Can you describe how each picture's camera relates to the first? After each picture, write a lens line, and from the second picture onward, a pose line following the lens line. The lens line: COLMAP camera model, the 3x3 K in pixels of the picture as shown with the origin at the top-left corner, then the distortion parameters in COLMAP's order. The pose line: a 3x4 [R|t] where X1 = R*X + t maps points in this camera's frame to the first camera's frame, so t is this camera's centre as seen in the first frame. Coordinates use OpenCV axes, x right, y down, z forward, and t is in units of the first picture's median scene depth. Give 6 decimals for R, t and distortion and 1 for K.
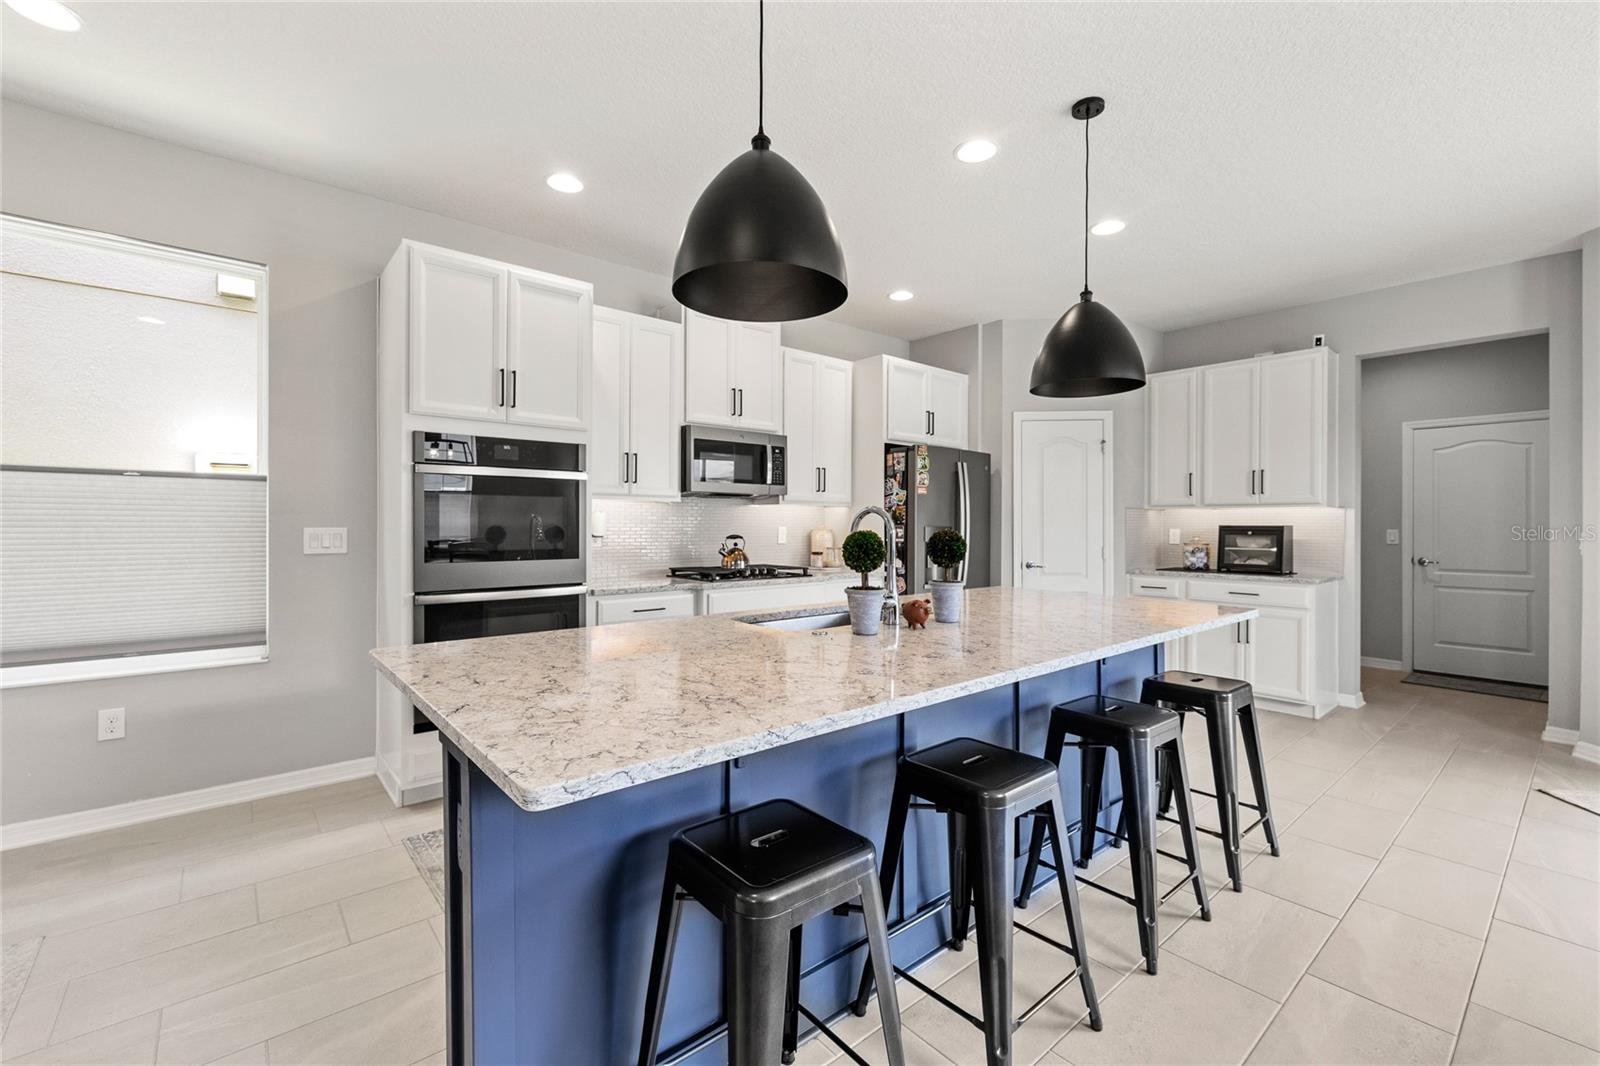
lens RADIAL K [[681.0, 0, 792.5], [0, 681.0, 523.5], [0, 0, 1]] dist [0.002257, 0.000810]
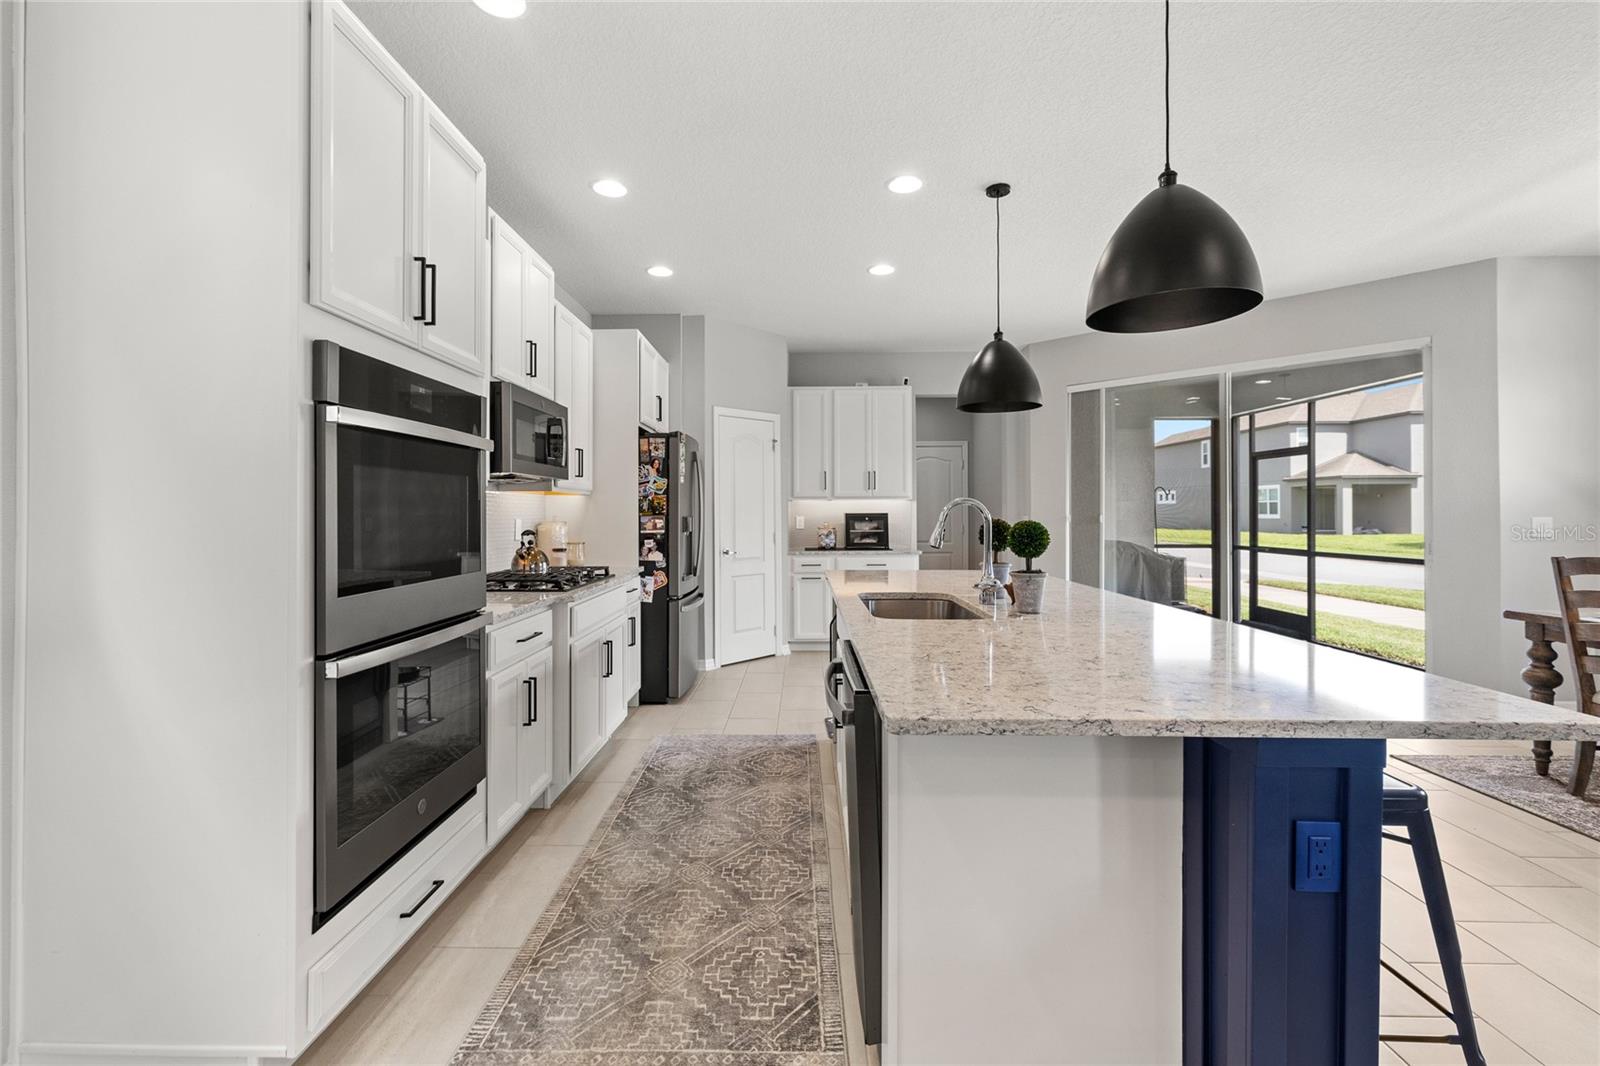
lens RADIAL K [[681.0, 0, 787.4], [0, 681.0, 501.7], [0, 0, 1]] dist [0.002257, 0.000810]
pose [[0.660493, 0.005875, 0.750809, -0.436289], [0.005687, 0.999902, -0.012827, -0.003425], [-0.750810, 0.012742, 0.660395, 0.248665]]
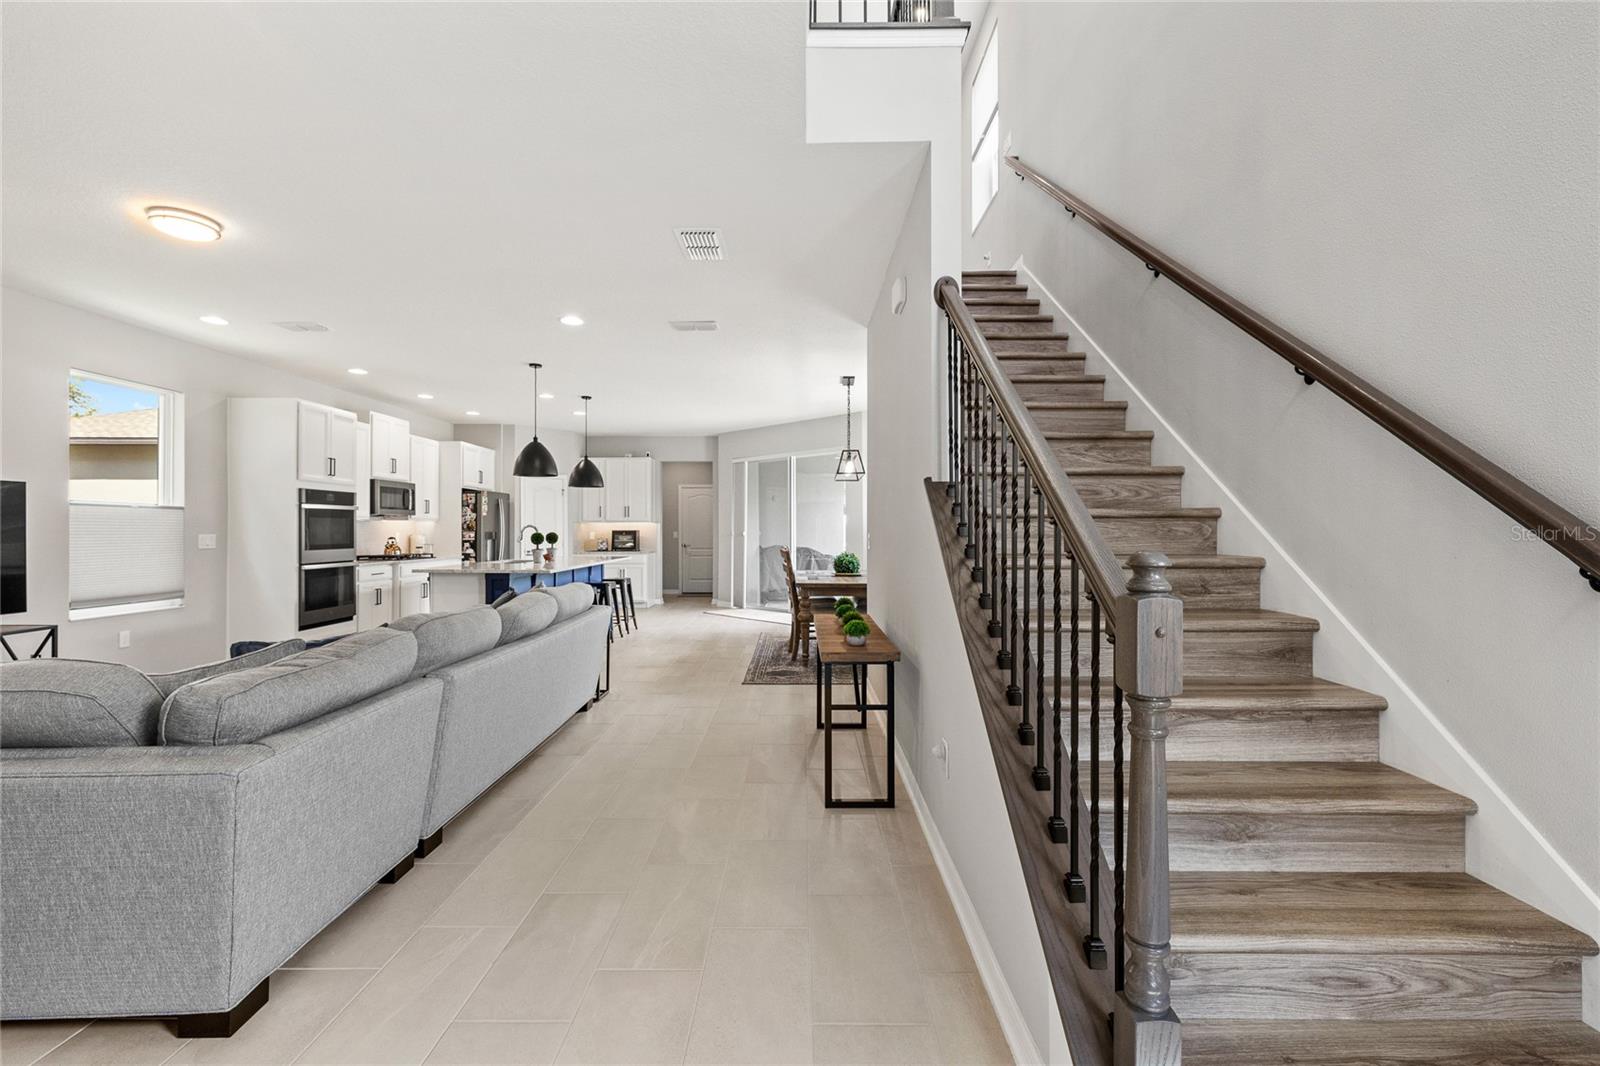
lens RADIAL K [[681.0, 0, 801.0], [0, 681.0, 520.1], [0, 0, 1]] dist [0.002257, 0.000810]
pose [[0.643900, 0.005548, 0.765090, -0.728406], [0.005300, 0.999917, -0.011712, -0.001749], [-0.765092, 0.011596, 0.643817, -0.970141]]
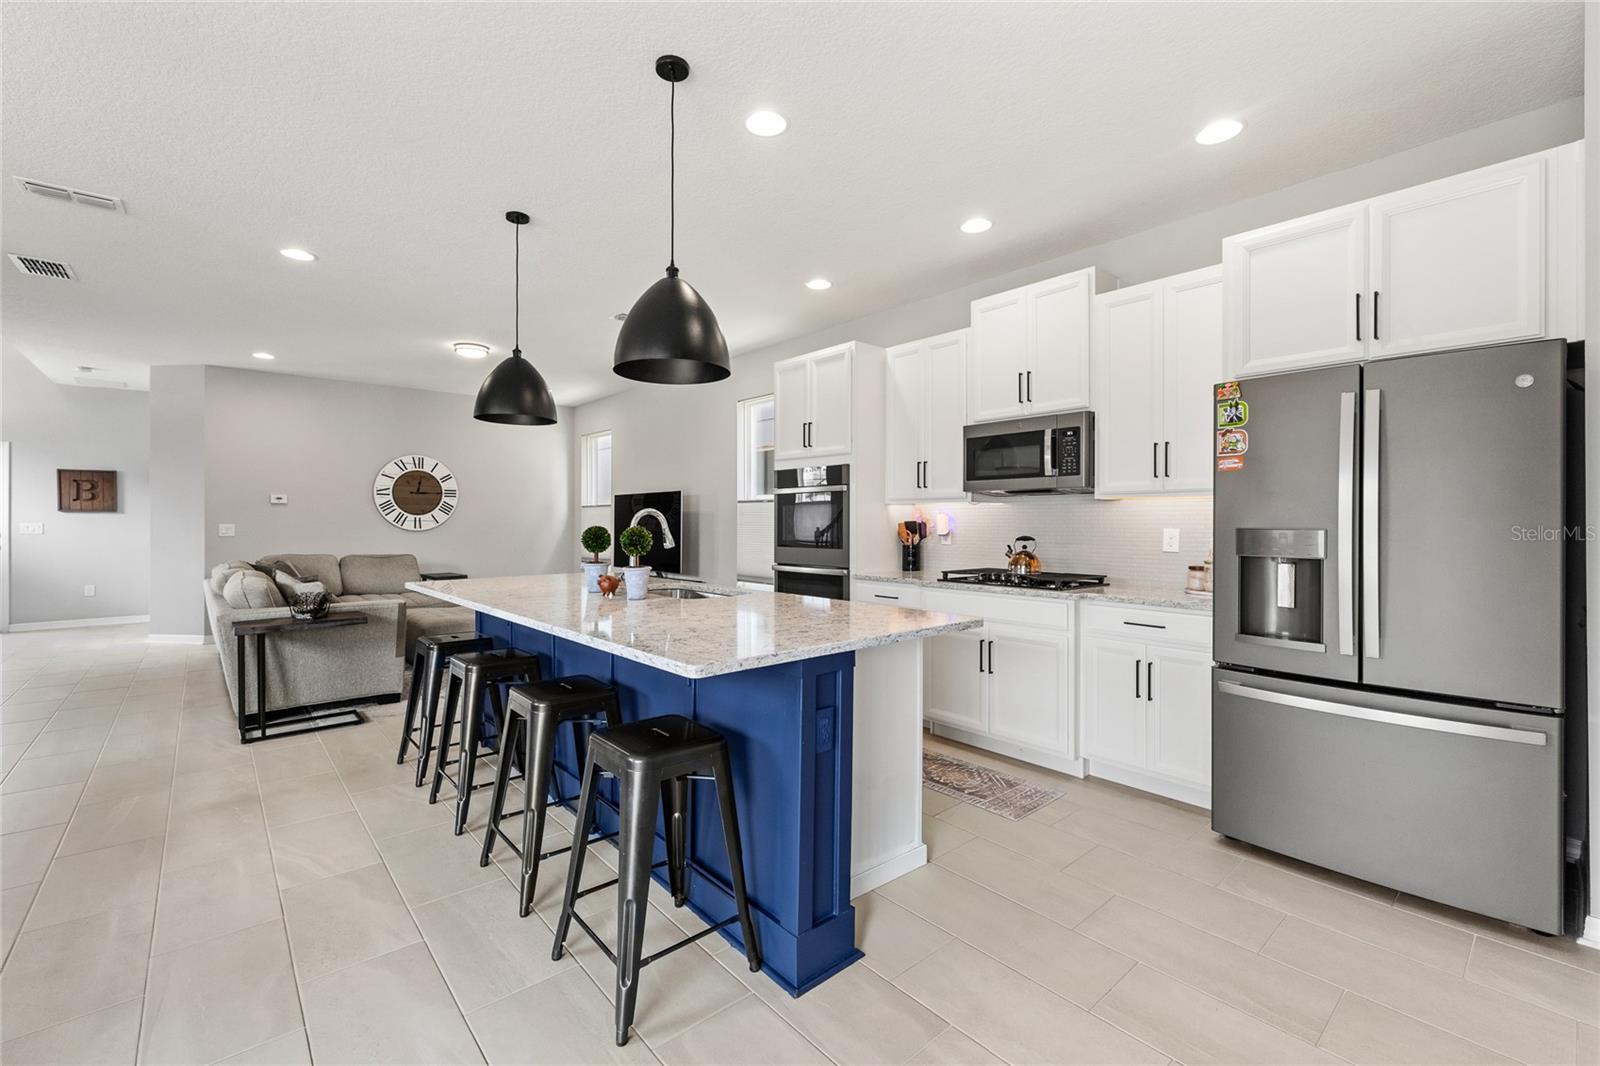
lens RADIAL K [[681.0, 0, 794.0], [0, 681.0, 521.0], [0, 0, 1]] dist [0.002257, 0.000810]
pose [[0.018785, -0.008640, -0.999786, 0.740133], [-0.004883, 0.999950, -0.008733, 0.005609], [0.999812, 0.005046, 0.018742, 0.629073]]
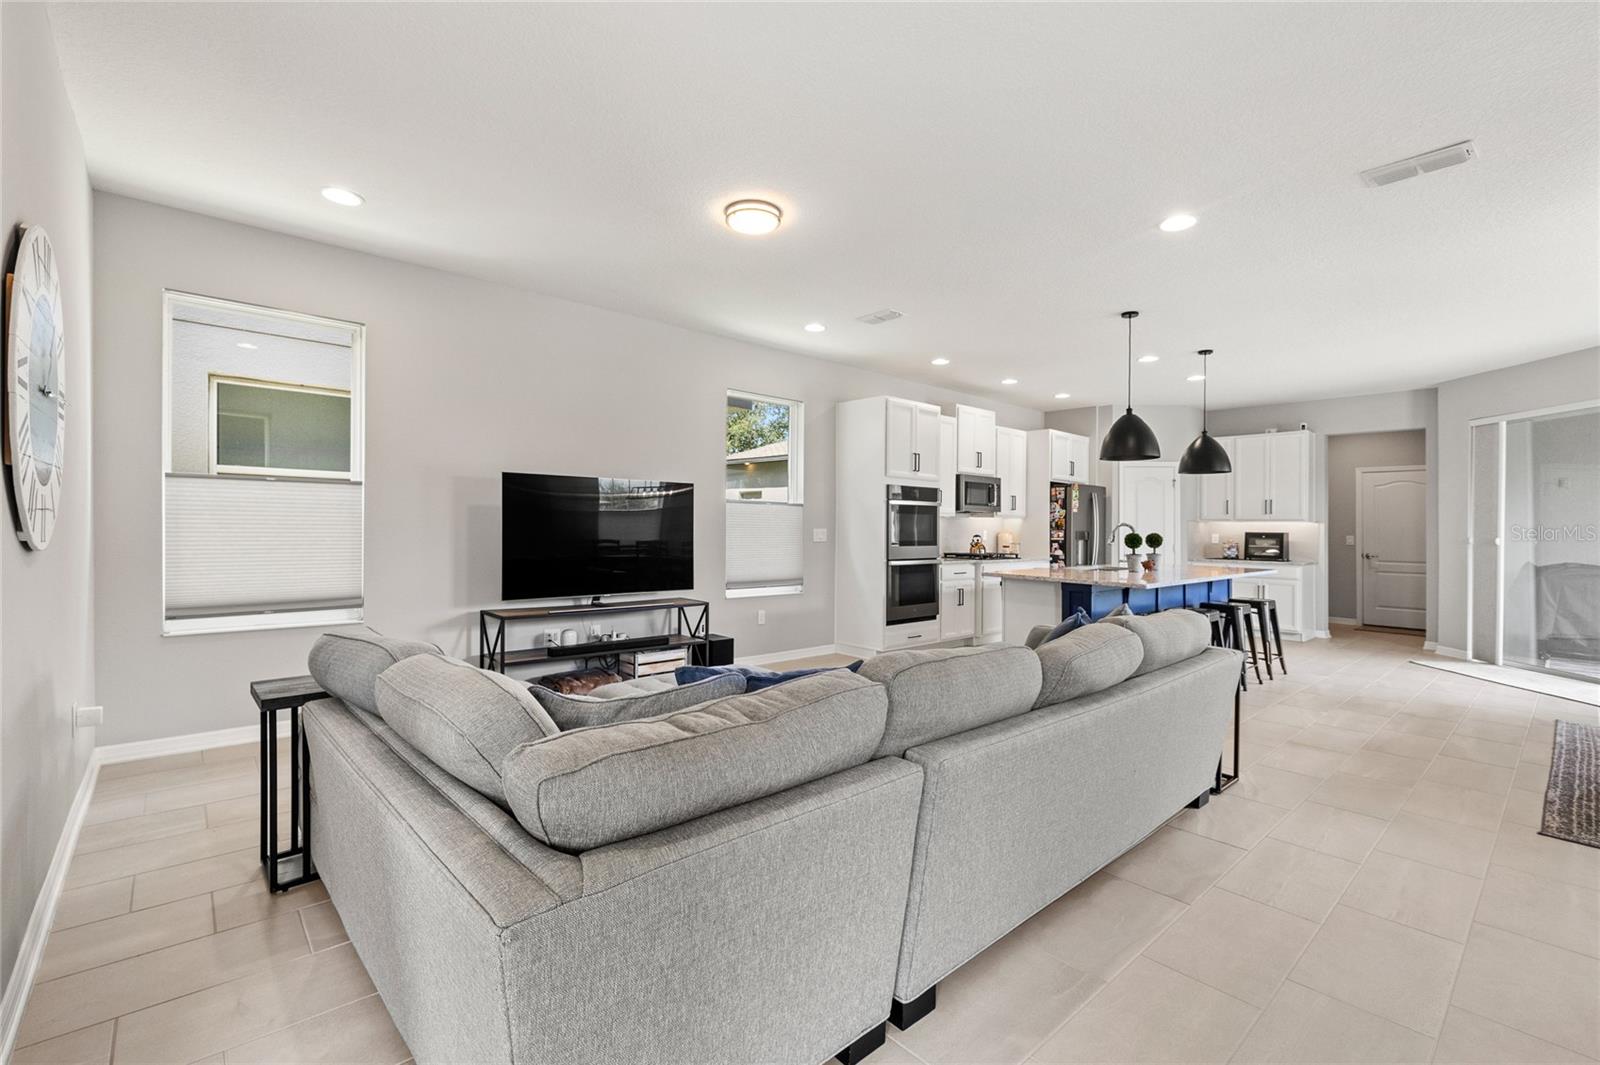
lens RADIAL K [[681.0, 0, 791.5], [0, 681.0, 518.9], [0, 0, 1]] dist [0.002257, 0.000810]
pose [[0.999865, 0.009143, 0.013621, -0.547773], [-0.008975, 0.999884, -0.012340, 0.001435], [-0.013732, 0.012216, 0.999831, -0.707120]]
